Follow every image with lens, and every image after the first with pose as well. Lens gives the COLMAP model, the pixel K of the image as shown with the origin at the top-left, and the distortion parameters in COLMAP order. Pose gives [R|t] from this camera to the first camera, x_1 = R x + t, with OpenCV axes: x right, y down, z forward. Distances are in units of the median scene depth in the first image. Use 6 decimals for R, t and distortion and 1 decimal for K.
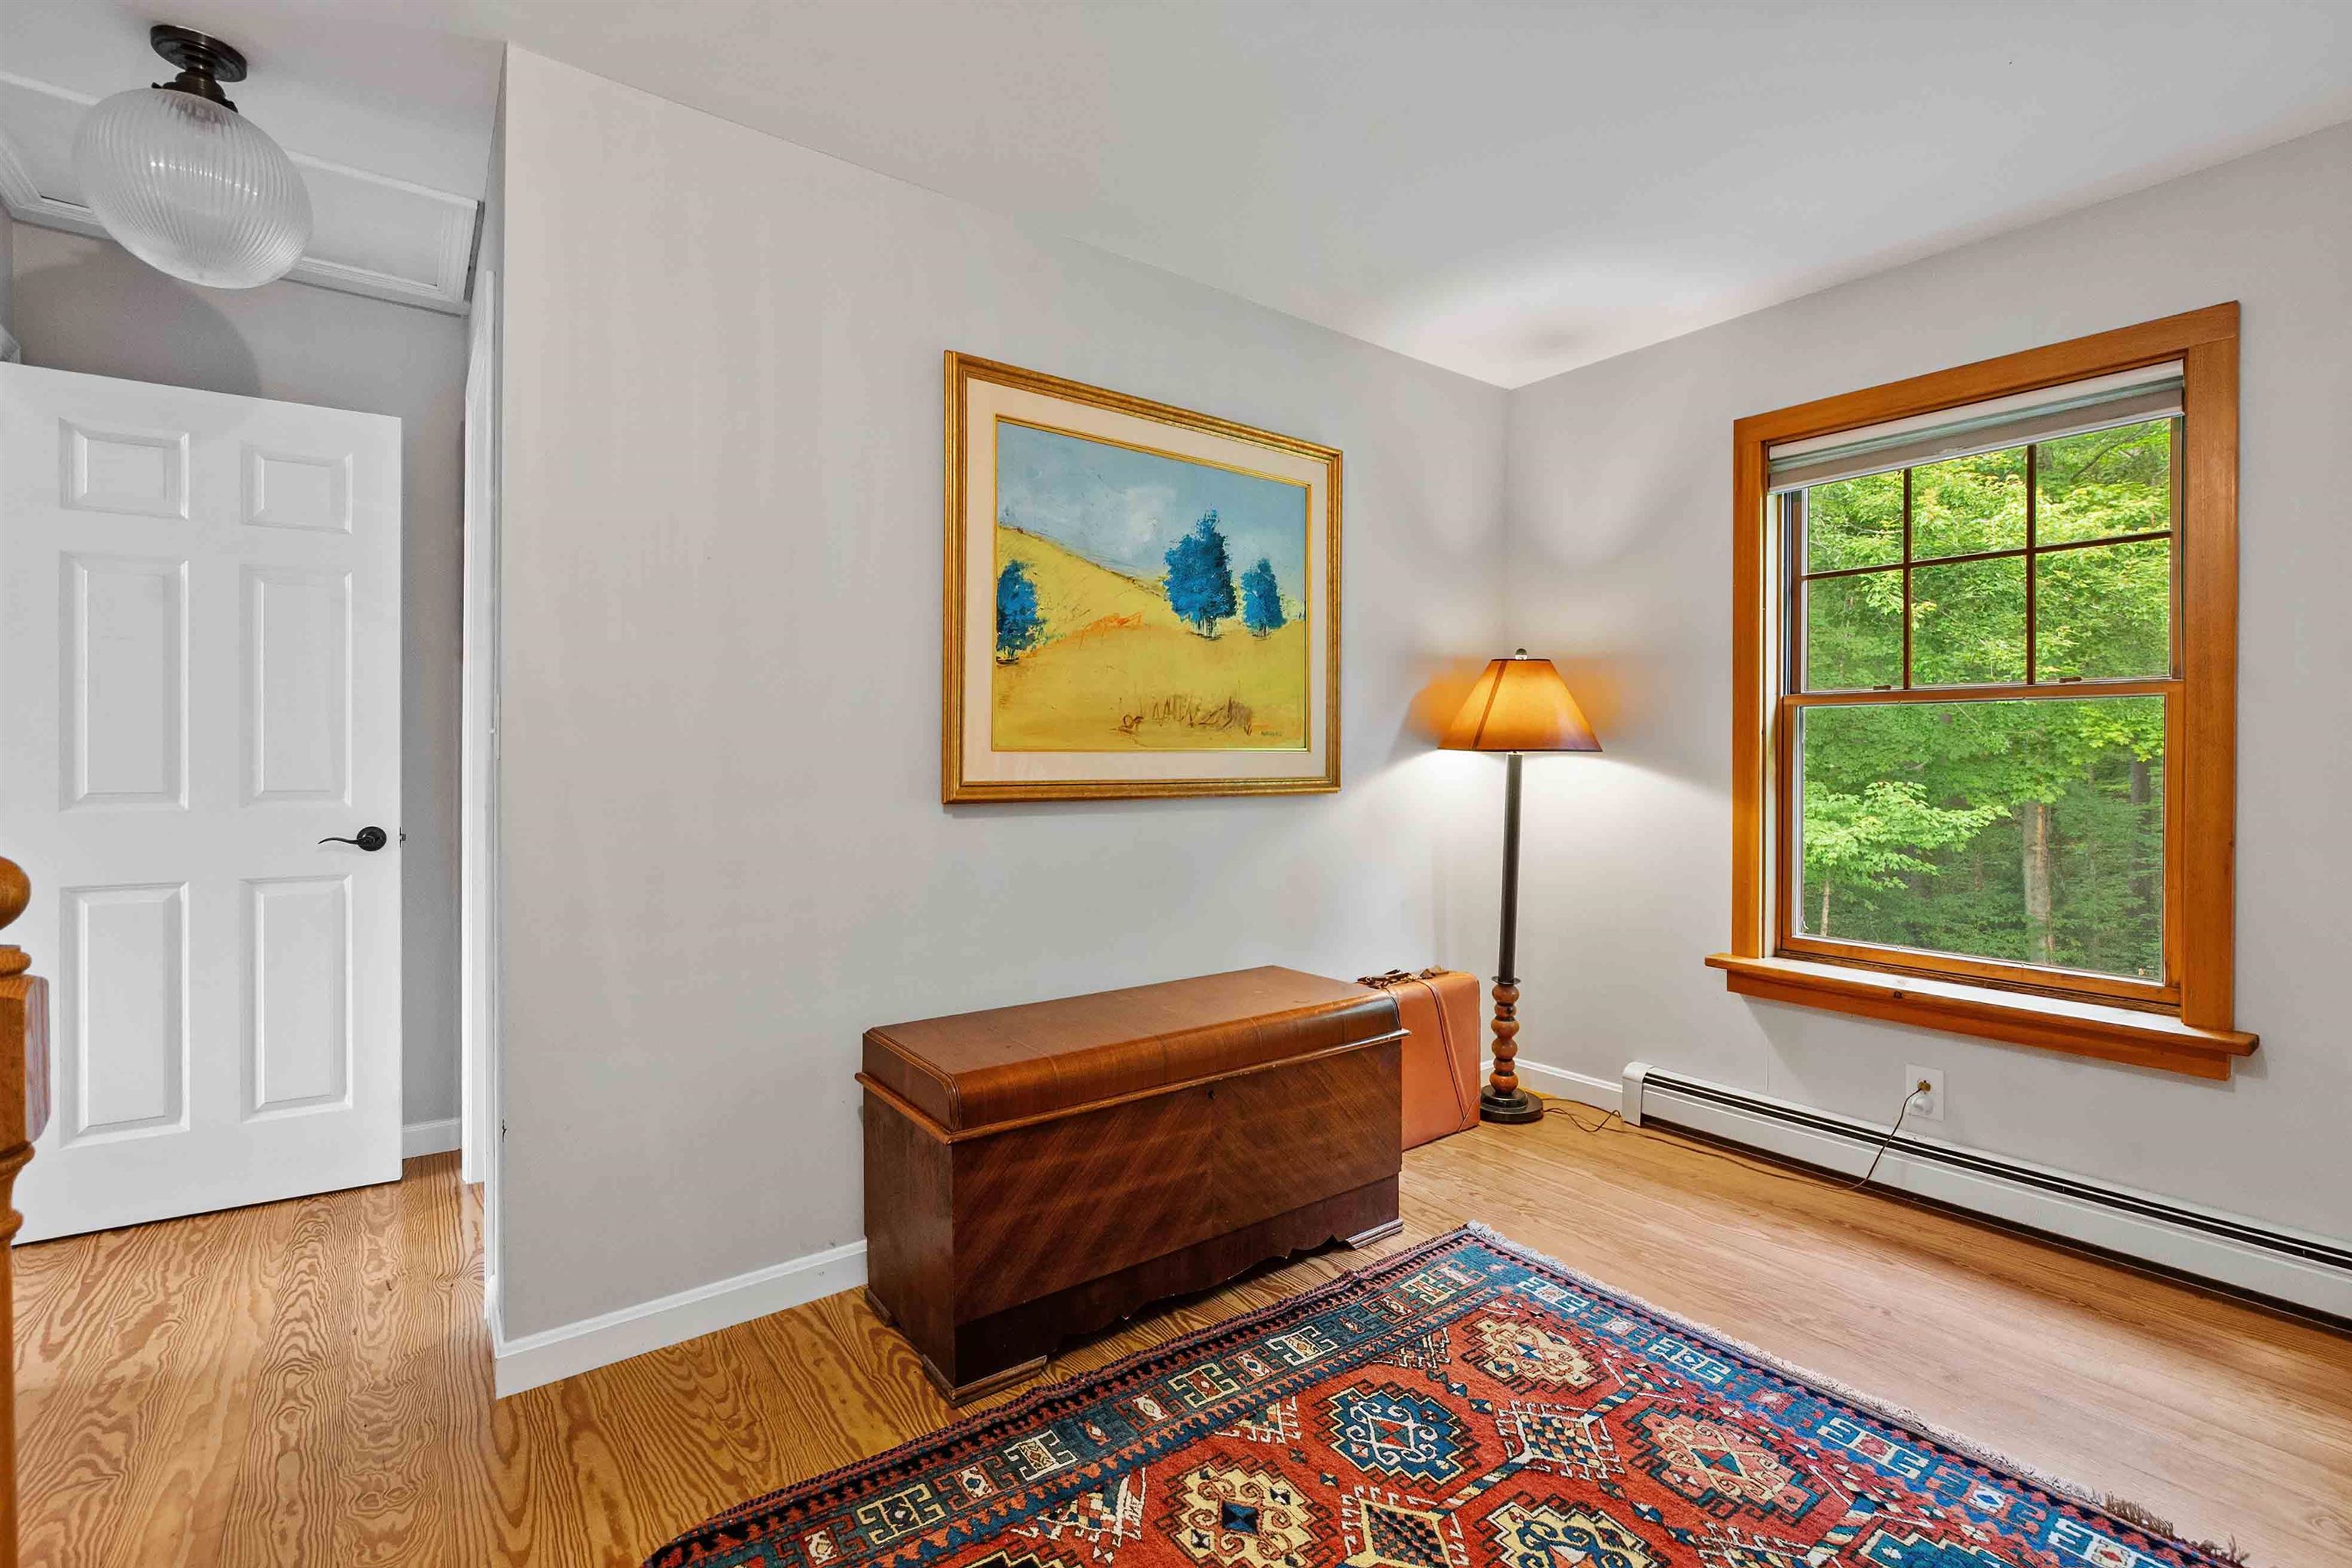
lens RADIAL K [[1051.6, 0, 1191.9], [0, 1051.6, 773.9], [0, 0, 1]] dist [-0.015466, 0.008320]
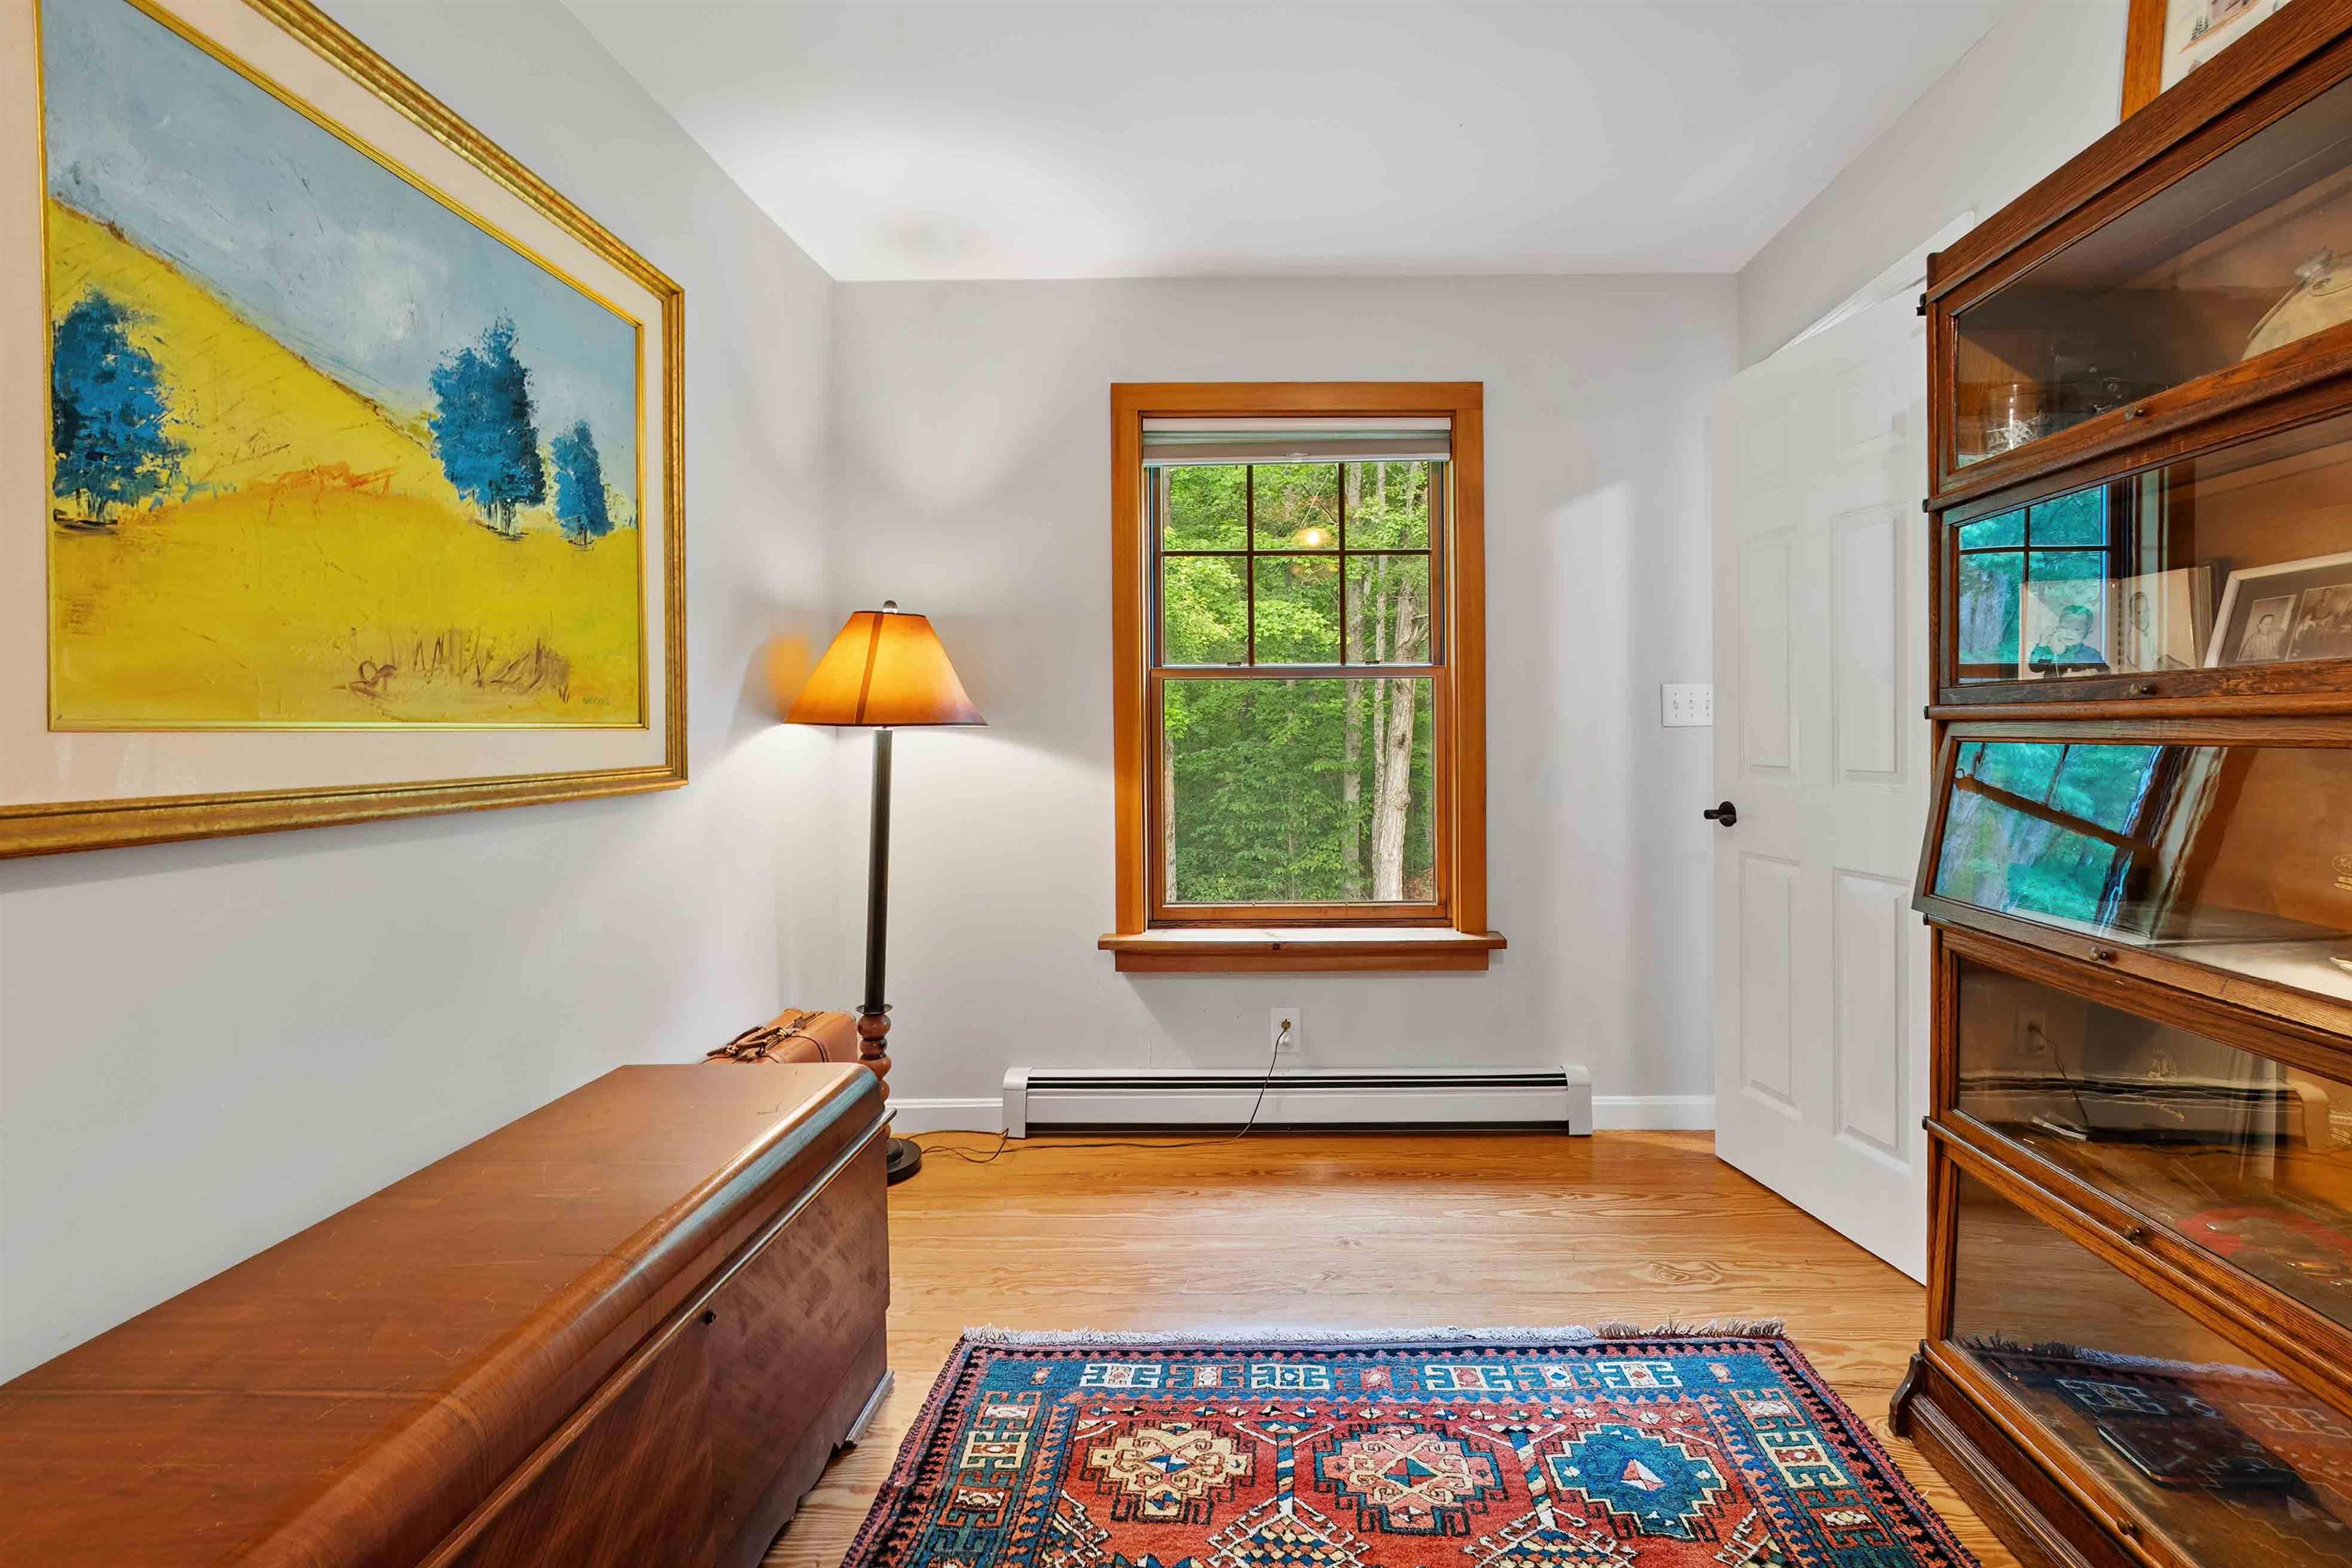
lens RADIAL K [[1065.5, 0, 1179.6], [0, 1065.5, 745.1], [0, 0, 1]] dist [-0.001379, 0.000783]
pose [[0.613999, -0.020604, 0.789038, -0.241701], [0.025781, 0.999649, 0.006042, -0.007065], [-0.788886, 0.016633, 0.614315, 0.368090]]
